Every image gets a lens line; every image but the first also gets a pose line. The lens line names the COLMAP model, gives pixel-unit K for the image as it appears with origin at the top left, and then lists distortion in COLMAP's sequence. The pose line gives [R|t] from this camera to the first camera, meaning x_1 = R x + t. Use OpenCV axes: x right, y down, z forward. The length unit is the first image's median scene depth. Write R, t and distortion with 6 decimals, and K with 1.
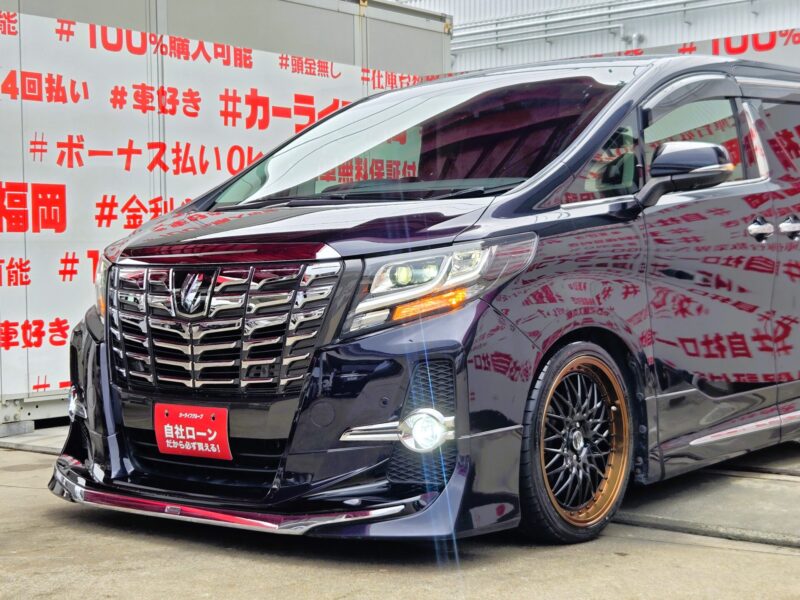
lens RADIAL K [[1362.4, 0, 400.0], [0, 1362.4, 300.0], [0, 0, 1]] dist [0.061626, 0.056807]
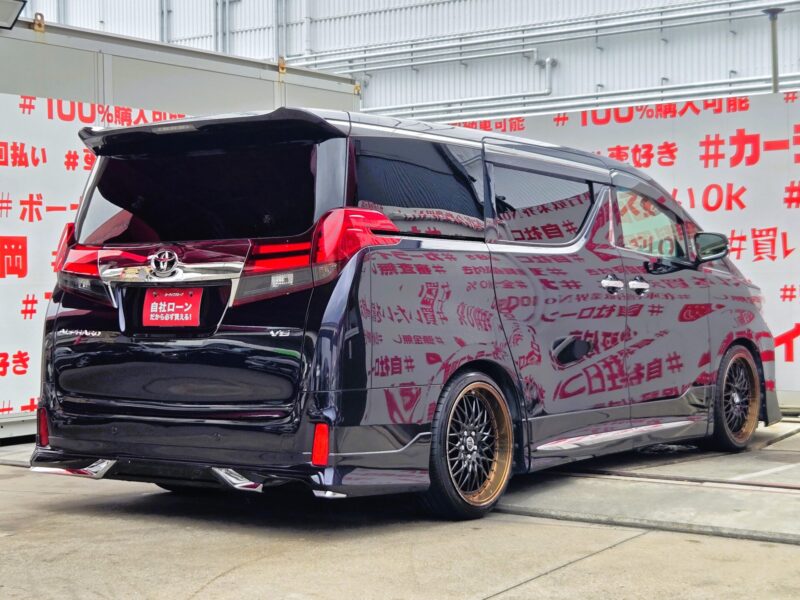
lens RADIAL K [[1463.2, 0, 400.0], [0, 1463.2, 300.0], [0, 0, 1]] dist [0.165044, -0.174197]
pose [[0.998290, 0.001475, 0.058444, -0.000403], [-0.000789, 0.999931, -0.011759, -0.015725], [-0.058457, 0.011693, 0.998221, -0.278975]]
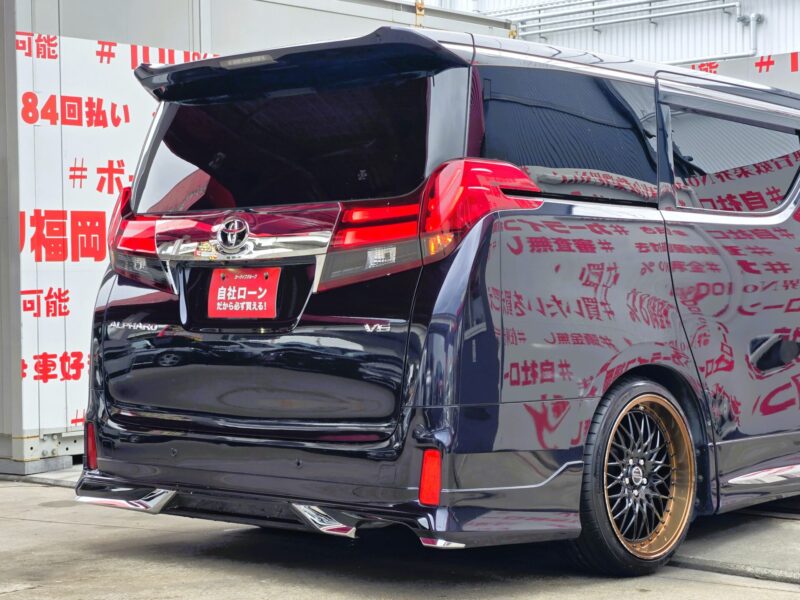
lens RADIAL K [[1616.9, 0, 416.0], [0, 1616.9, 309.8], [0, 0, 1]] dist [-0.000292, 0.701752]
pose [[0.998914, 0.003135, -0.046485, 0.028039], [-0.003305, 0.999988, -0.003583, -0.011669], [0.046473, 0.003733, 0.998913, -0.131617]]
